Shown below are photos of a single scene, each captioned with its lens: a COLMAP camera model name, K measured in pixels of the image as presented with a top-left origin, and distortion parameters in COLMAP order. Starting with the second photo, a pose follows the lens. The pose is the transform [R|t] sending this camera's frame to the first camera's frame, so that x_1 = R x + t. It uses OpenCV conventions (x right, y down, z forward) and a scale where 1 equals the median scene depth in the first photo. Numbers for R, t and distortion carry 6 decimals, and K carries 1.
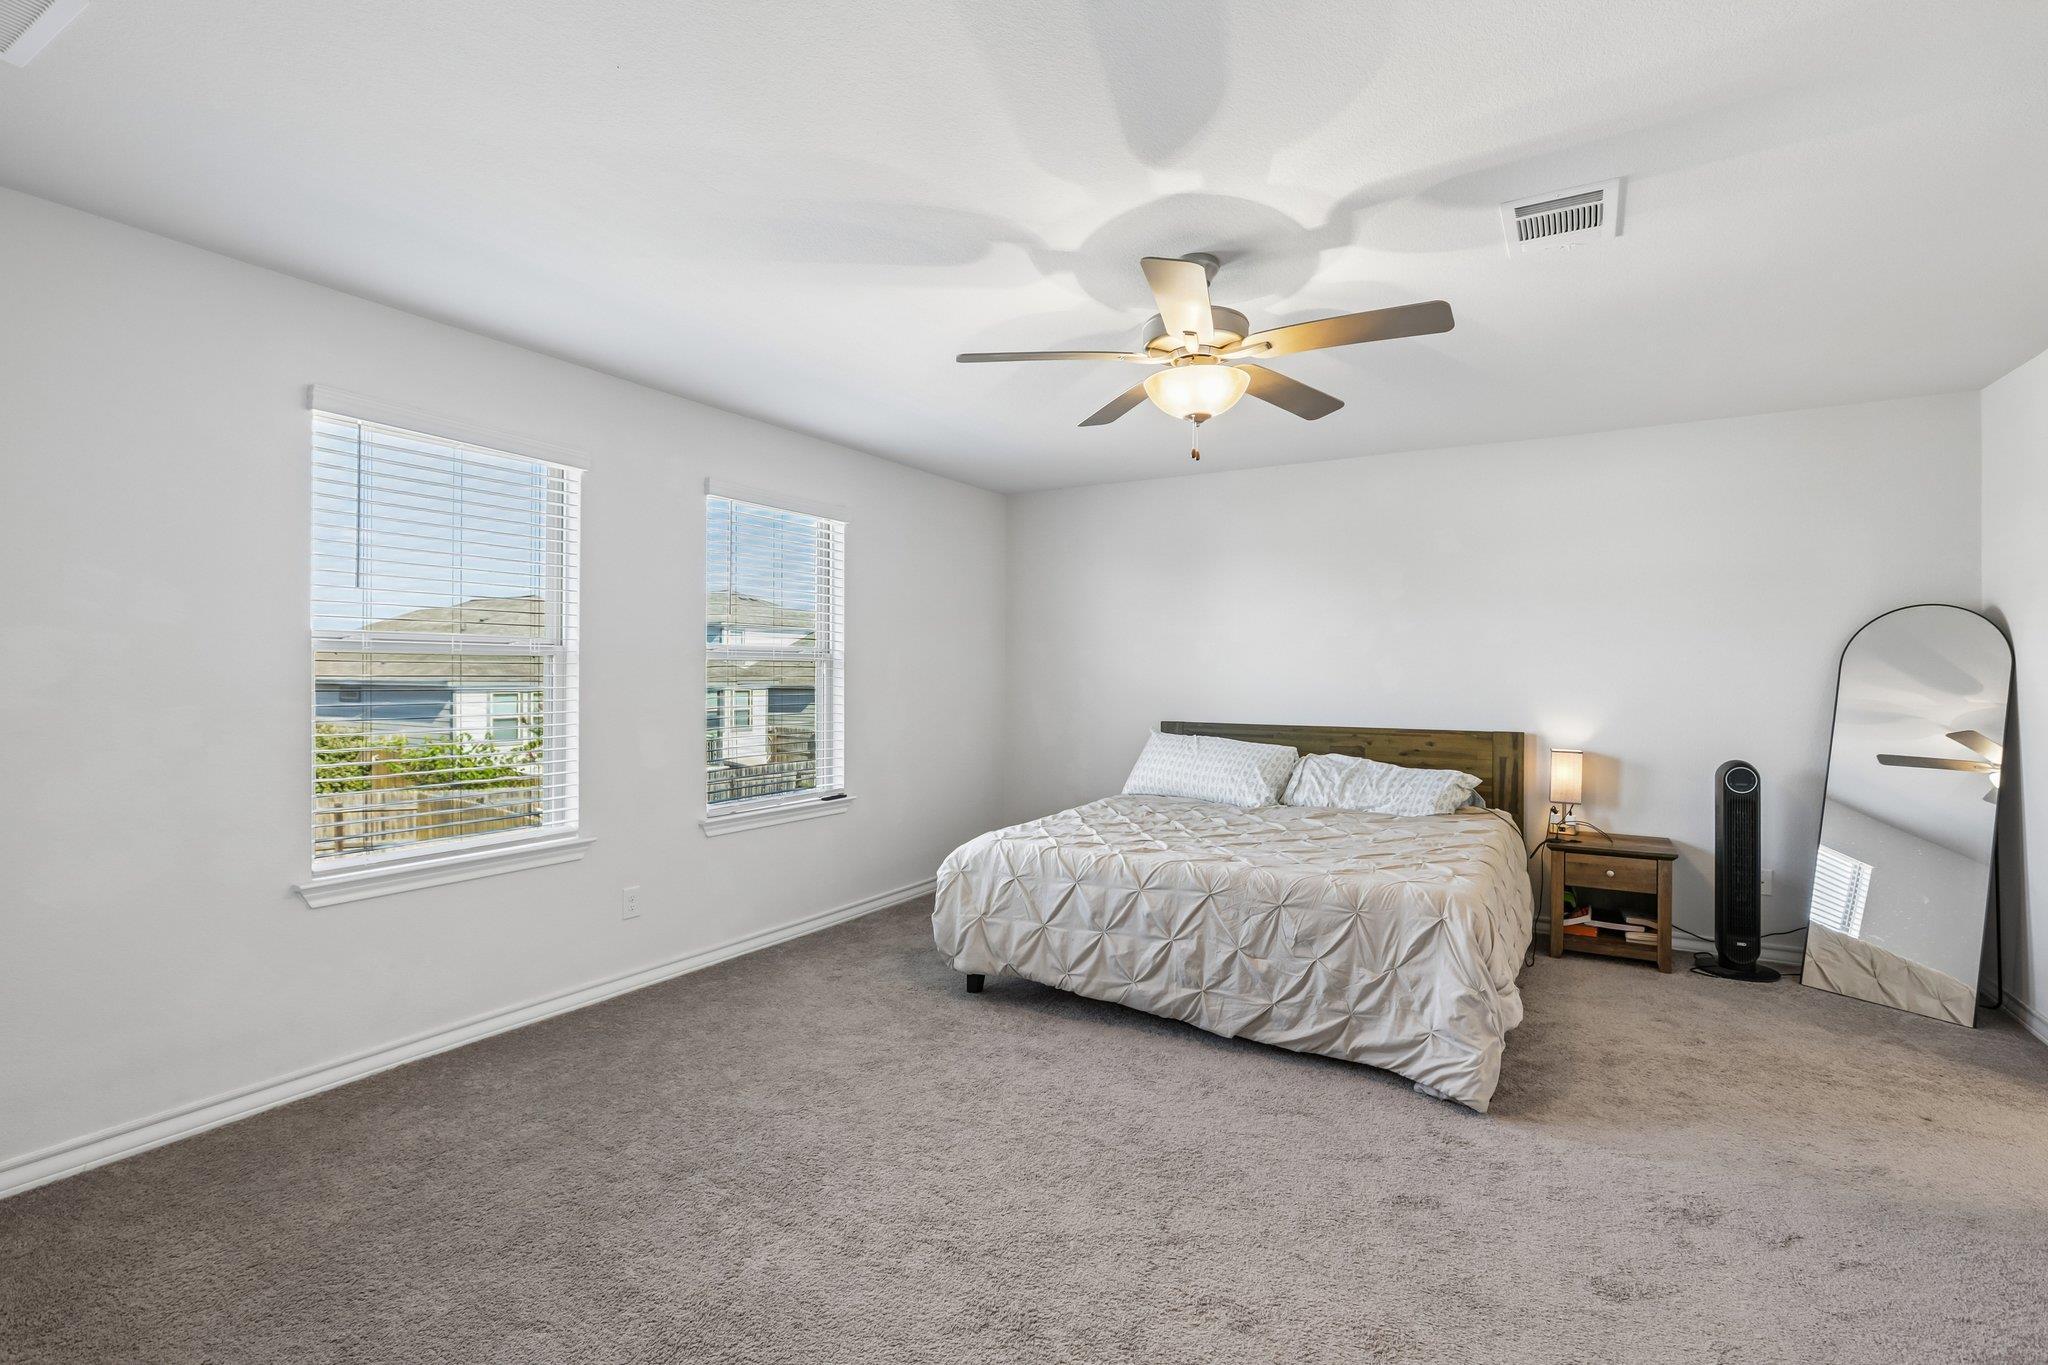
lens RADIAL K [[925.0, 0, 1037.9], [0, 925.0, 693.9], [0, 0, 1]] dist [-0.029770, 0.013070]
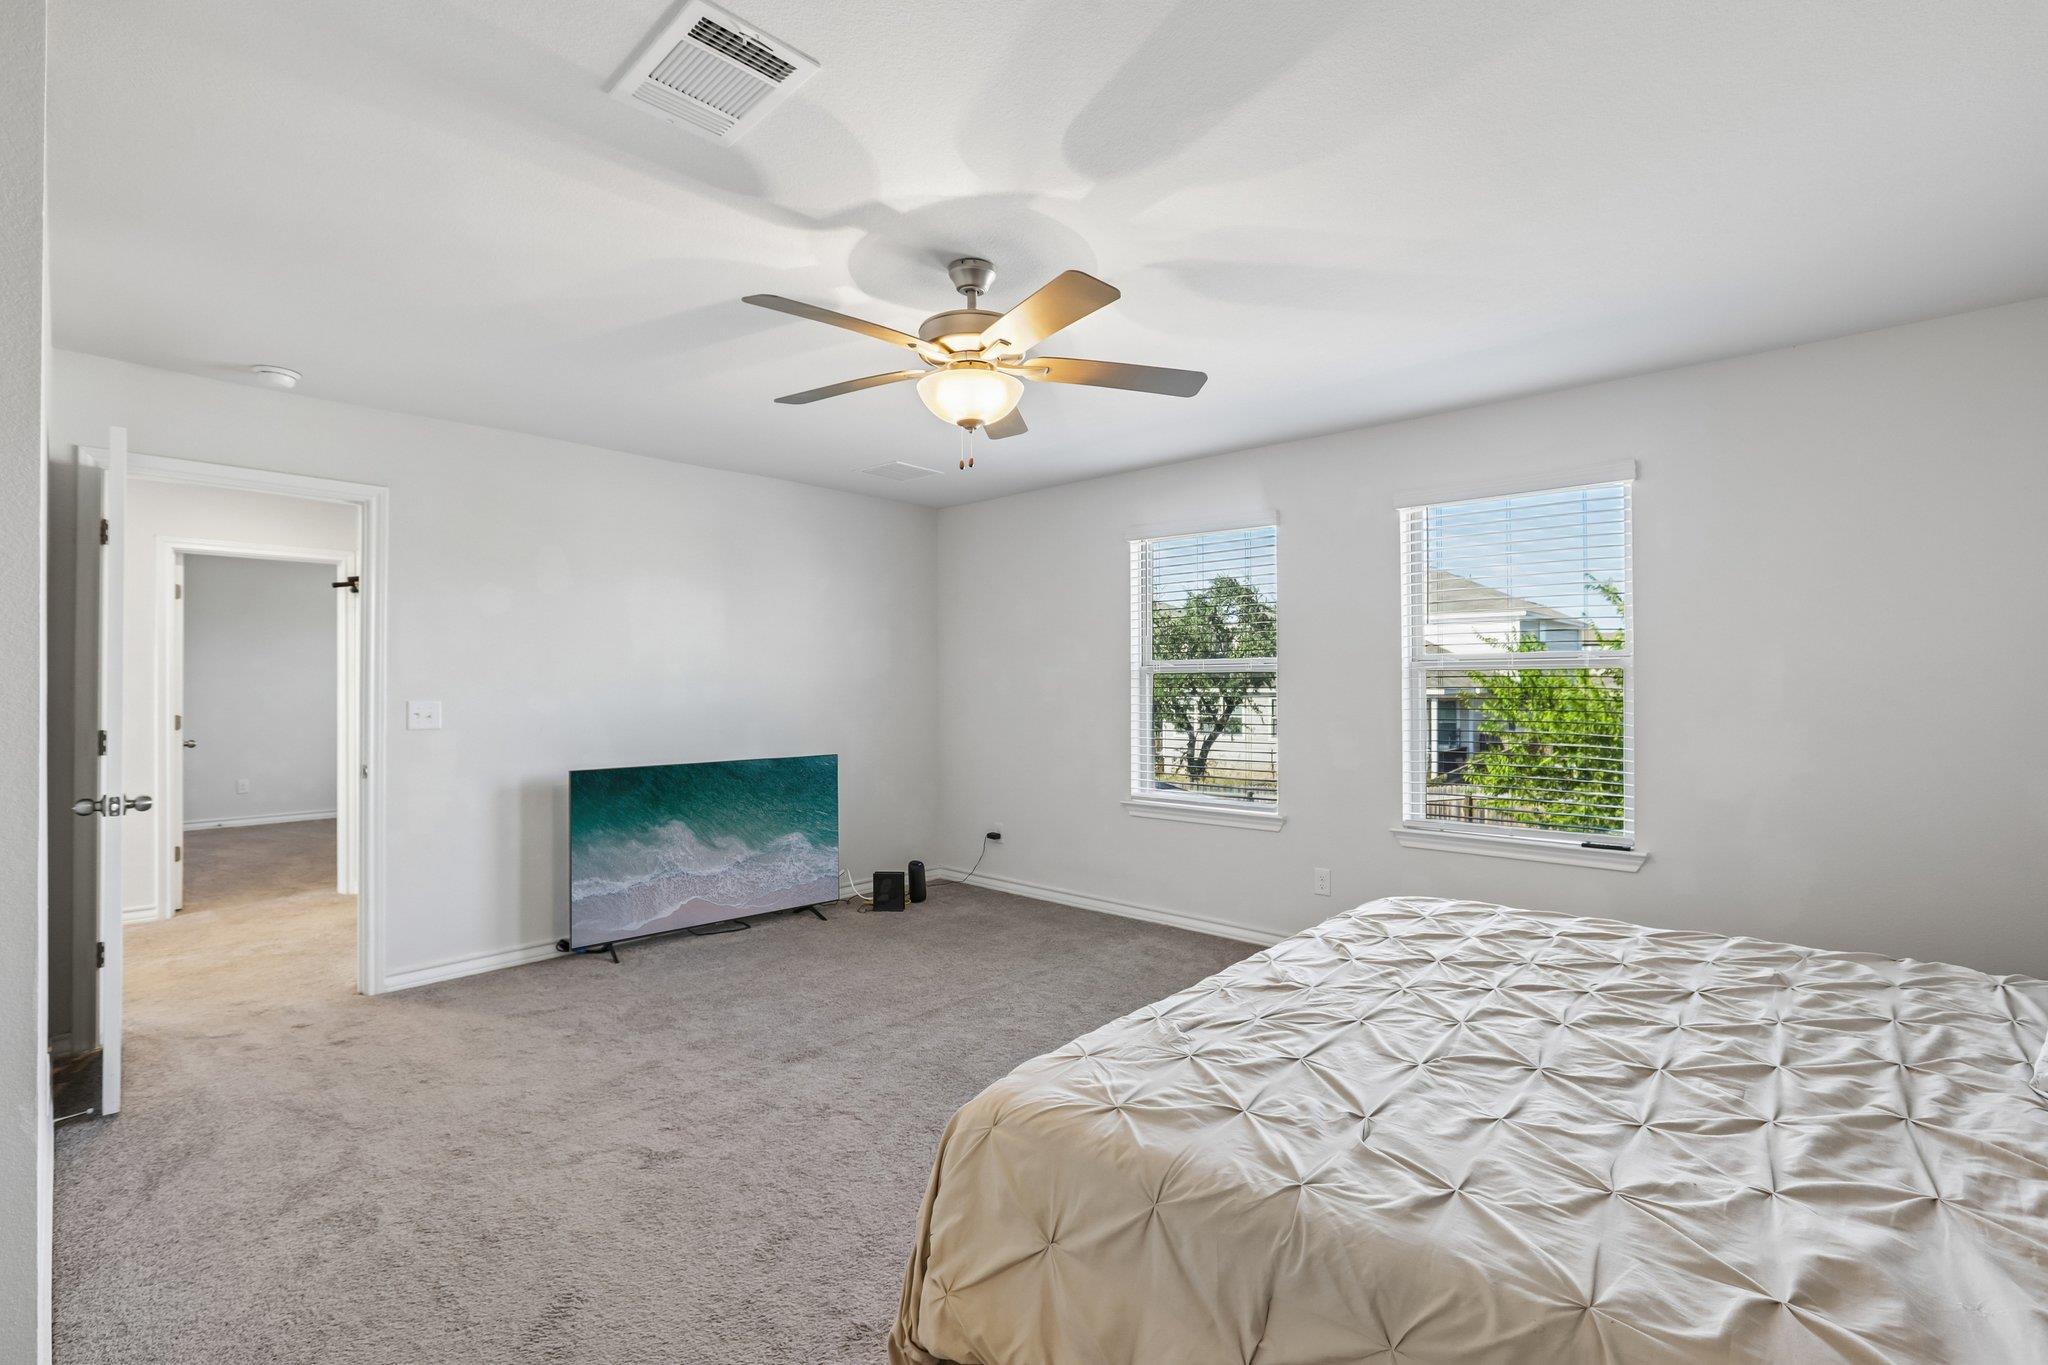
lens RADIAL K [[925.0, 0, 1037.9], [0, 925.0, 693.9], [0, 0, 1]] dist [-0.029770, 0.013070]
pose [[-0.200069, -0.002961, -0.979777, 0.910016], [-0.015738, 0.999876, 0.000192, -0.008854], [0.979655, 0.015458, -0.200091, 1.029186]]
